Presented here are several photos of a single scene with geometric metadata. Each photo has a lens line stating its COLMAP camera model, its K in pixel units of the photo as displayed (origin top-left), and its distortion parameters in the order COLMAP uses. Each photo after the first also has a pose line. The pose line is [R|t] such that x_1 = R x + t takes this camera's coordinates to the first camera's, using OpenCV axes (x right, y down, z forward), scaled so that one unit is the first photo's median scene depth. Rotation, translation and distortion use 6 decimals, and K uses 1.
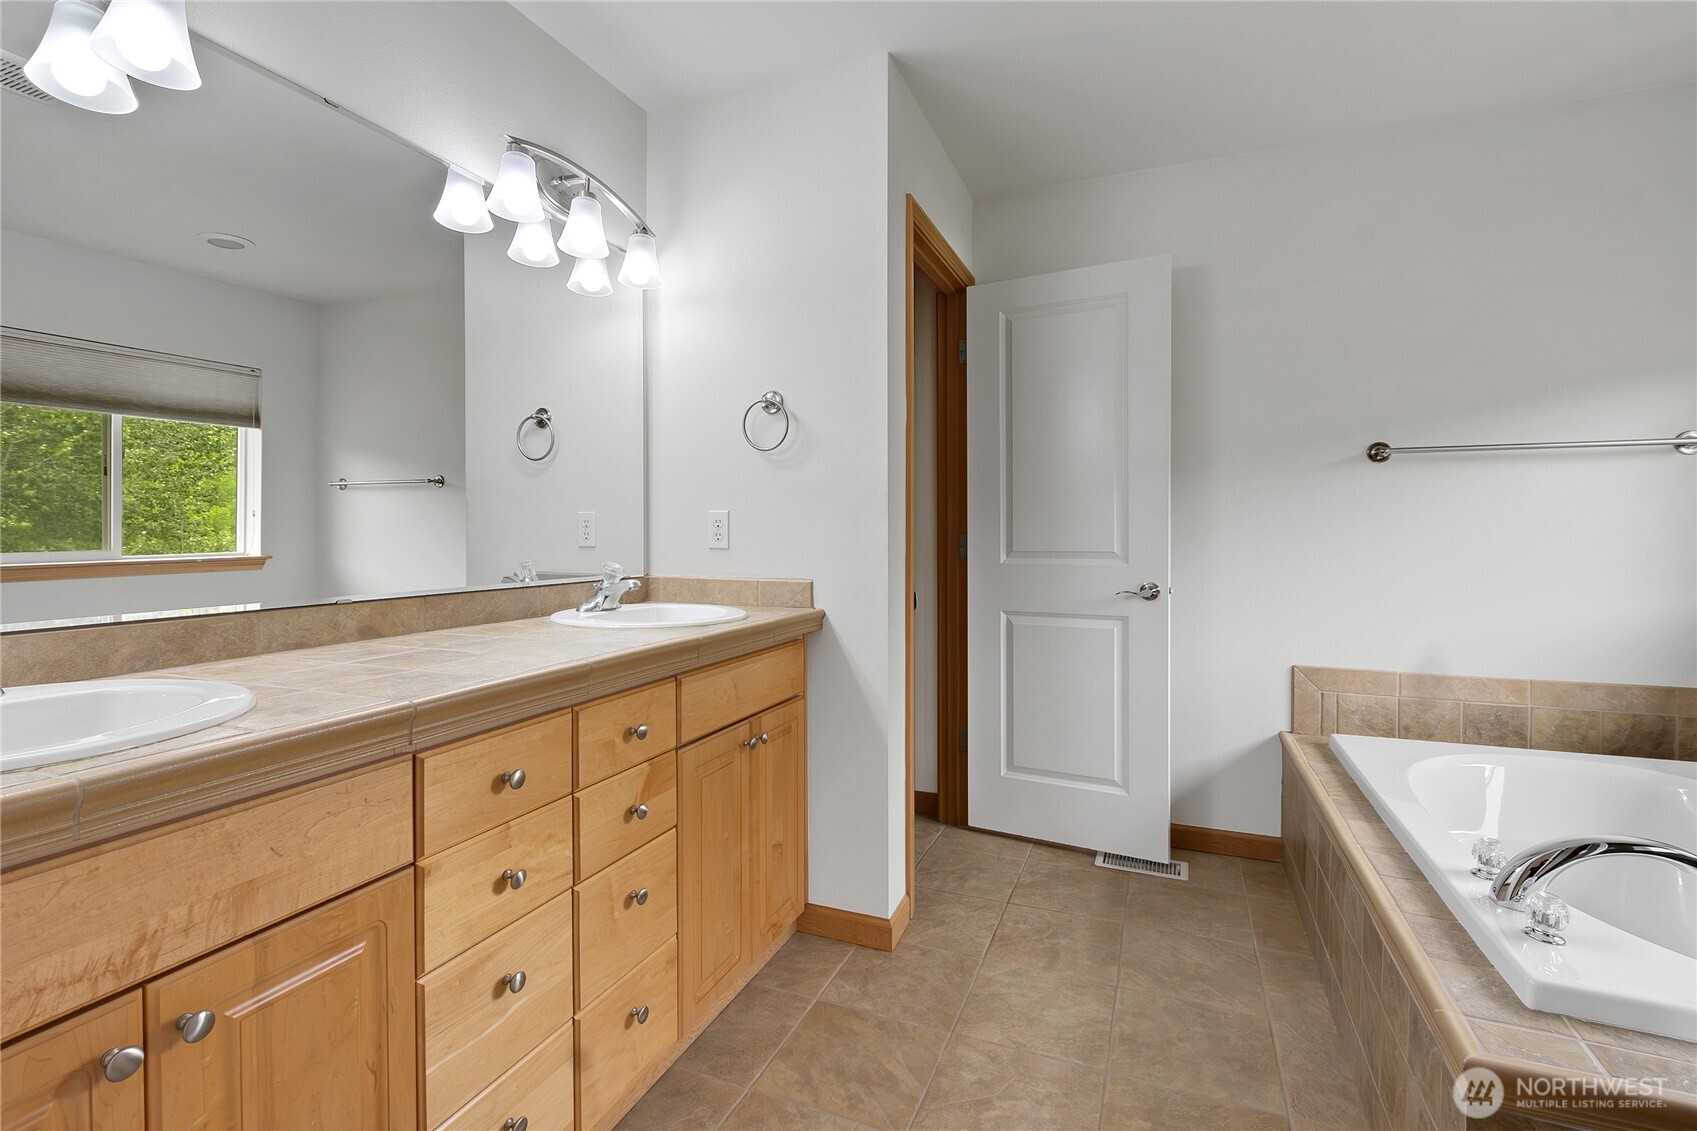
lens RADIAL K [[812.8, 0, 841.5], [0, 812.8, 540.5], [0, 0, 1]] dist [0.000419, -0.000324]
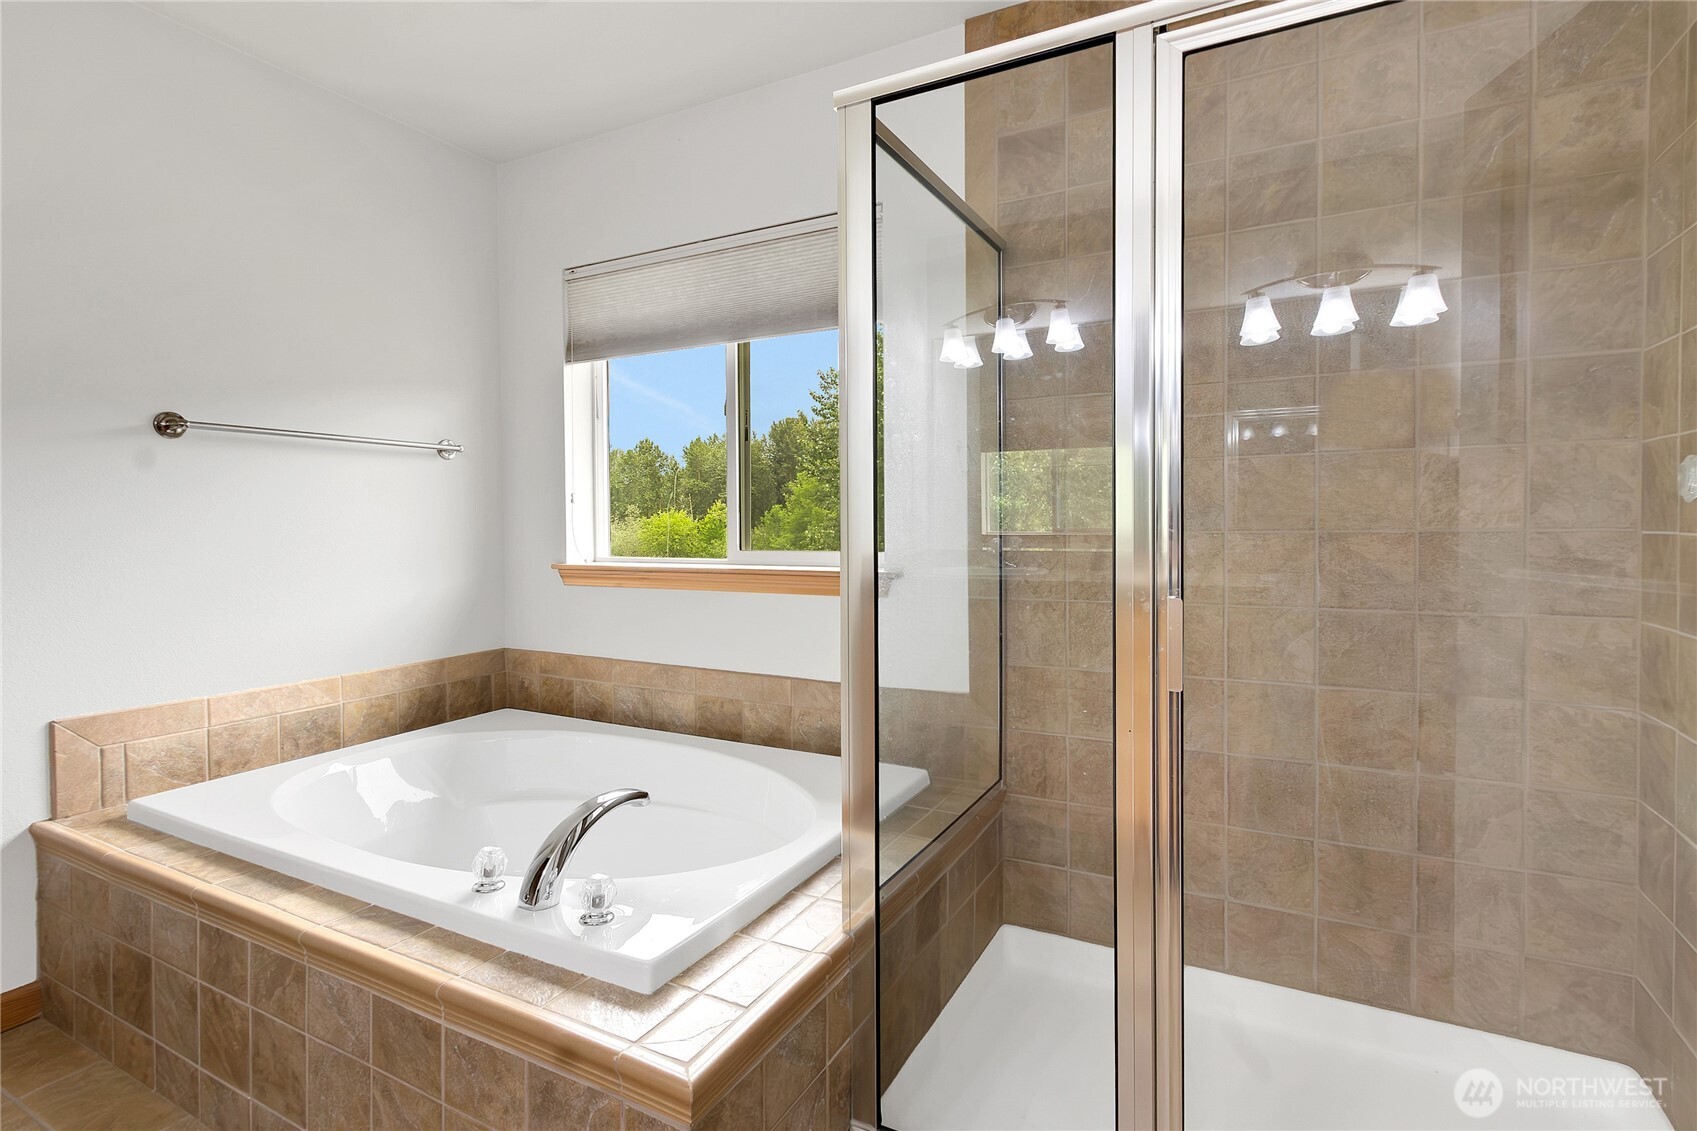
lens RADIAL K [[793.5, 0, 826.0], [0, 793.5, 542.9], [0, 0, 1]] dist [-0.000147, 0.000433]
pose [[0.099745, -0.022520, 0.994758, -0.046148], [0.015648, 0.999656, 0.021062, -0.000224], [-0.994890, 0.013466, 0.100063, 0.323395]]
